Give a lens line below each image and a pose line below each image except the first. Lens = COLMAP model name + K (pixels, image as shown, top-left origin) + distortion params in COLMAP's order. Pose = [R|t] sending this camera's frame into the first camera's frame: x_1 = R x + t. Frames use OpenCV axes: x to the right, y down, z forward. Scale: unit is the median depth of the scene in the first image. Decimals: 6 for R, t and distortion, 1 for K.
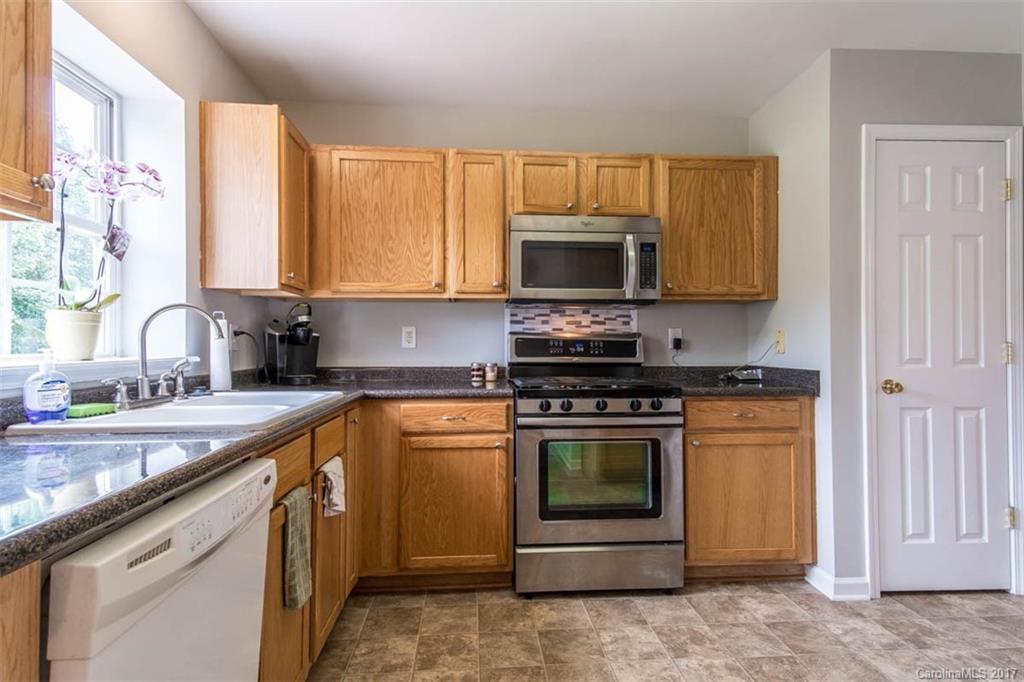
lens RADIAL K [[528.8, 0, 514.9], [0, 528.8, 340.1], [0, 0, 1]] dist [0.029439, -0.000305]
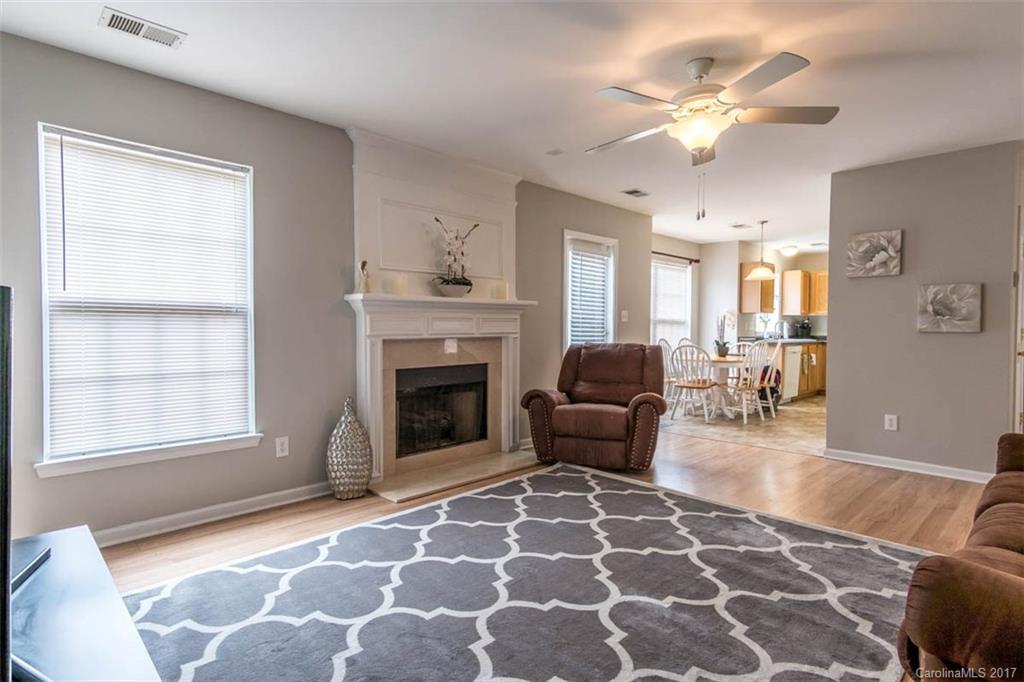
lens RADIAL K [[539.6, 0, 525.4], [0, 539.6, 342.1], [0, 0, 1]] dist [0.034877, 0.000081]
pose [[0.659705, 0.024030, -0.751141, 1.087510], [-0.001071, 0.999518, 0.031036, -0.012932], [0.751524, -0.019670, 0.659412, -2.783484]]
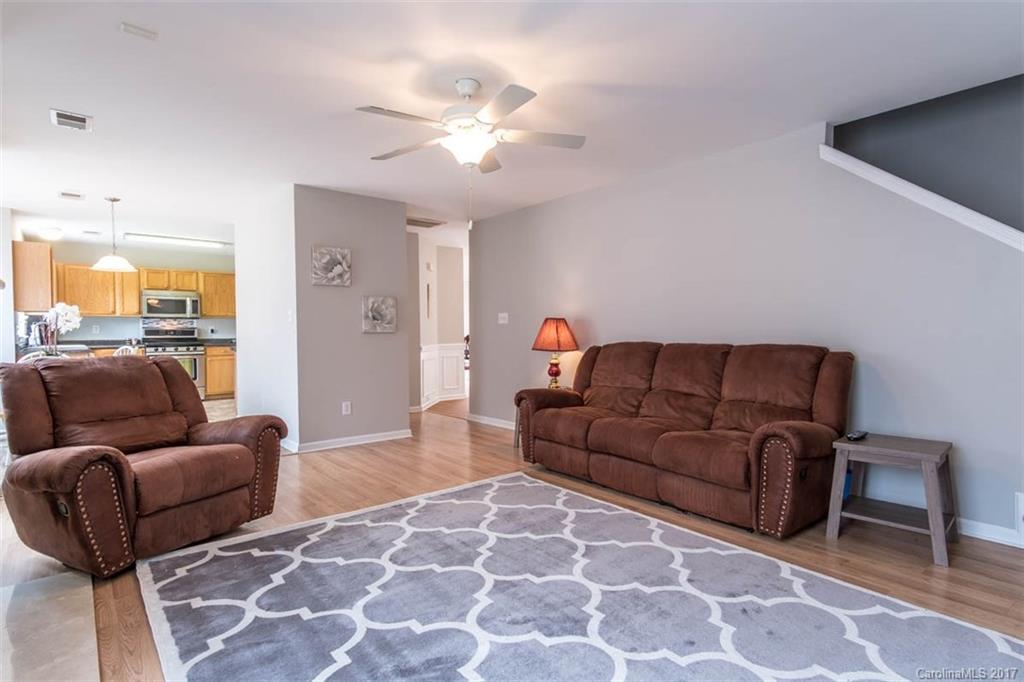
lens RADIAL K [[528.8, 0, 514.9], [0, 528.8, 340.1], [0, 0, 1]] dist [0.029439, -0.000305]
pose [[0.817727, -0.016272, 0.575377, -0.034722], [0.002623, 0.999695, 0.024544, -0.012970], [-0.575601, -0.018562, 0.817520, -2.792320]]
